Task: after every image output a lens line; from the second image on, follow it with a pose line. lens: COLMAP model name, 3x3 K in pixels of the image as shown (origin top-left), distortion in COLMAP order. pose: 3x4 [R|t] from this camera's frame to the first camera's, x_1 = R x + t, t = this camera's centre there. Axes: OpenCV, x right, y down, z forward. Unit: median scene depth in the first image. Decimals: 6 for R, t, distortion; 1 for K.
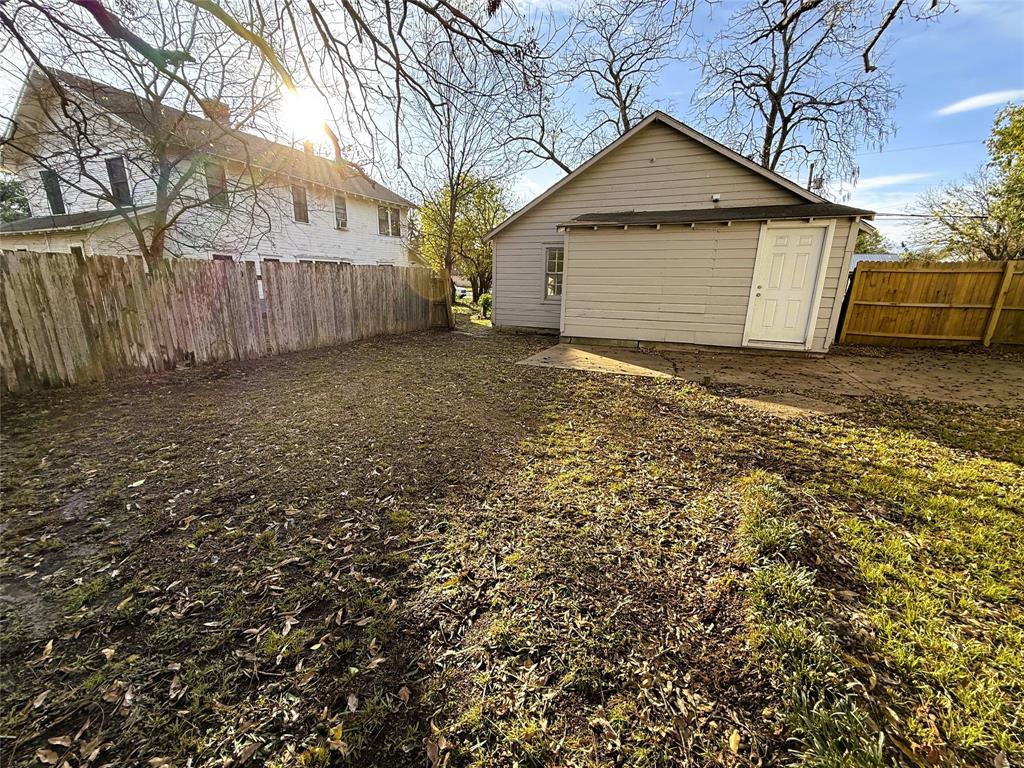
lens RADIAL K [[405.3, 0, 509.3], [0, 405.3, 385.9], [0, 0, 1]] dist [-0.002569, 0.000216]
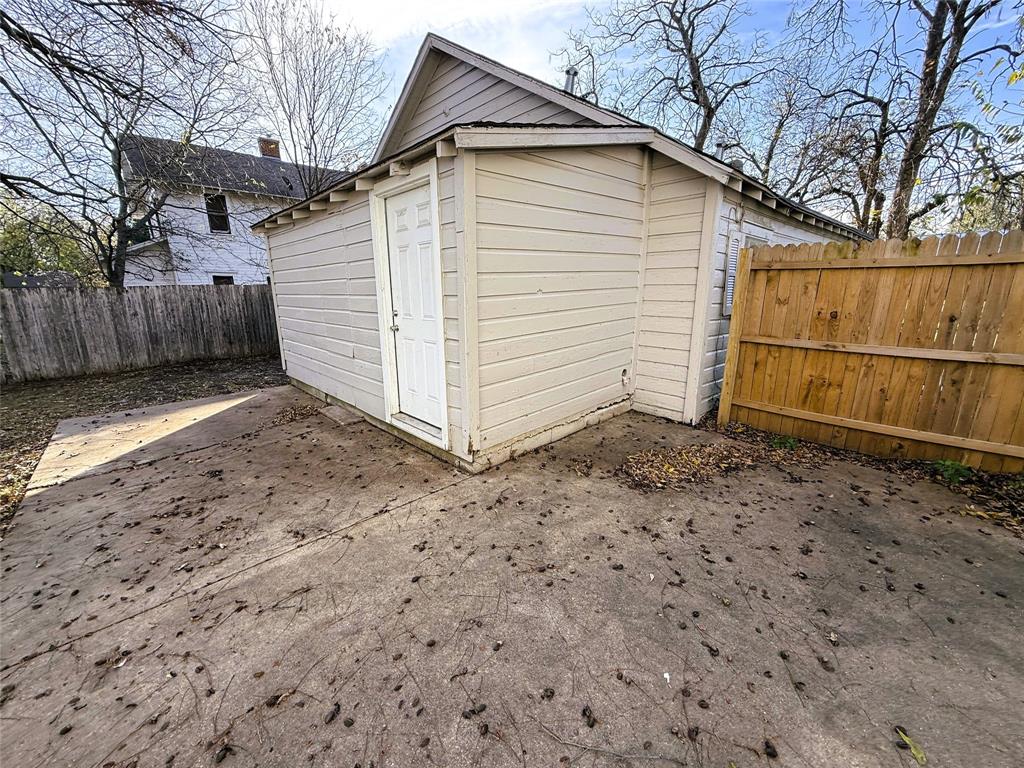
lens RADIAL K [[405.3, 0, 511.0], [0, 405.3, 386.0], [0, 0, 1]] dist [-0.002569, 0.000216]
pose [[0.919227, 0.067663, -0.387871, 0.832436], [-0.072358, 0.997376, 0.002504, -0.142962], [0.387022, 0.025764, 0.921710, 0.509971]]
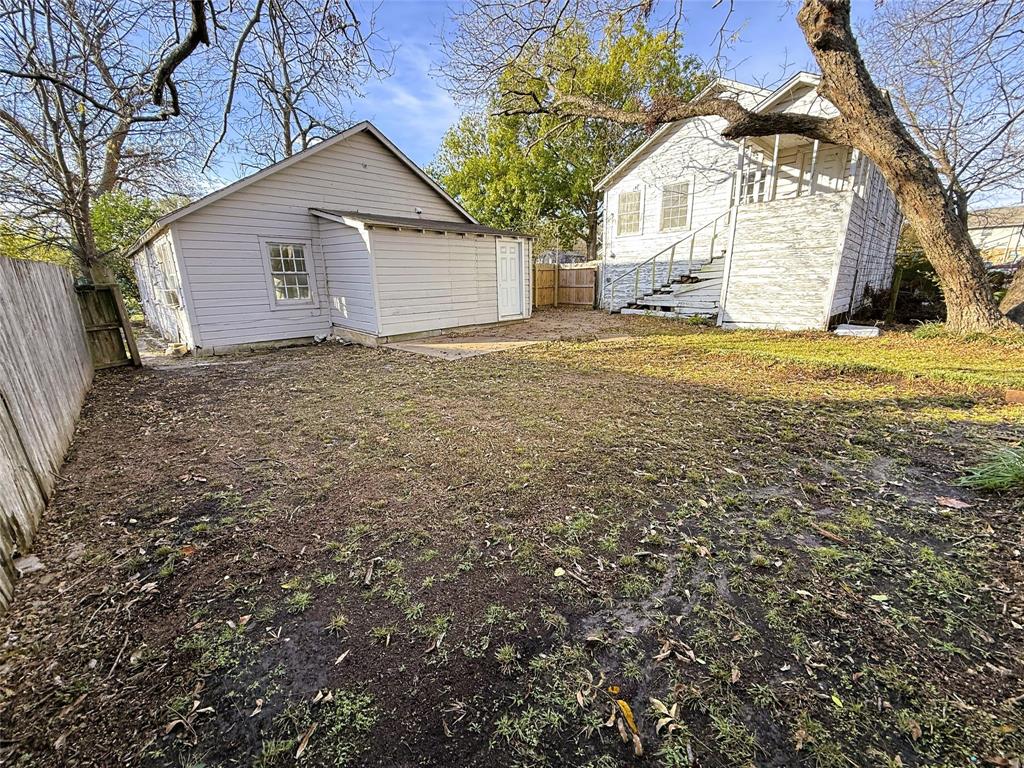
lens RADIAL K [[405.3, 0, 512.7], [0, 405.3, 388.0], [0, 0, 1]] dist [-0.002569, 0.000216]
pose [[0.360778, -0.265898, 0.893945, -0.700488], [0.257469, 0.949646, 0.178556, -0.104744], [-0.896409, 0.165744, 0.411072, 0.353330]]
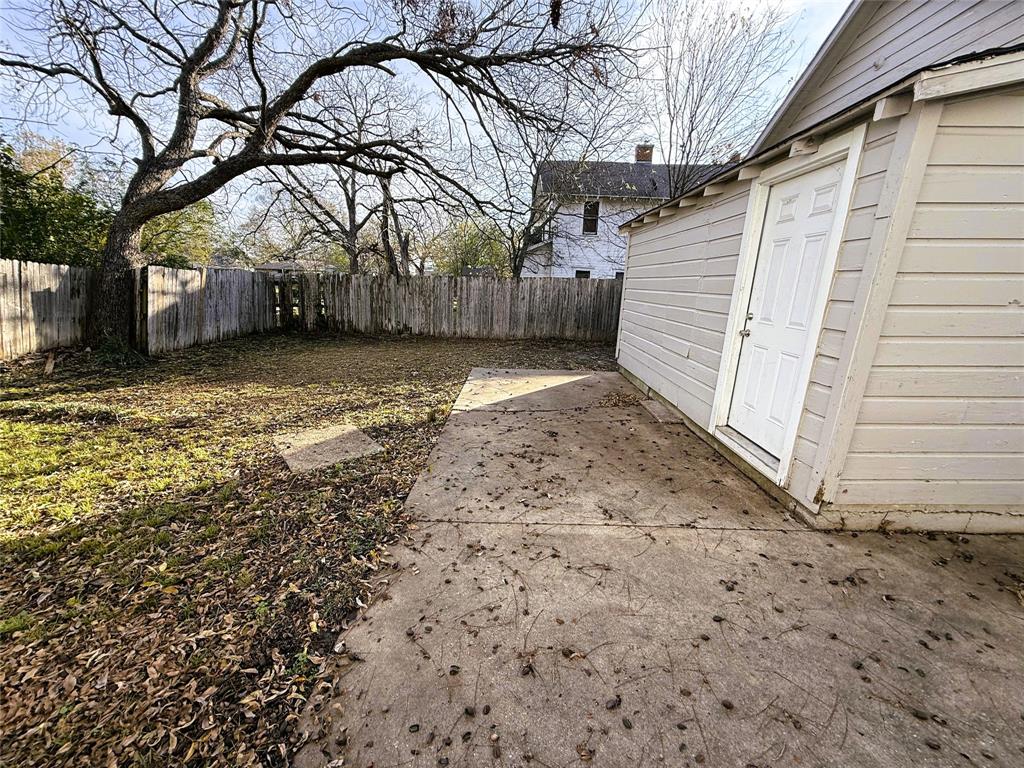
lens RADIAL K [[405.3, 0, 511.3], [0, 405.3, 386.5], [0, 0, 1]] dist [-0.002569, 0.000216]
pose [[0.393083, 0.228000, -0.890787, 0.812637], [-0.250957, 0.958593, 0.134613, -0.141740], [0.884594, 0.170635, 0.434025, 0.504181]]
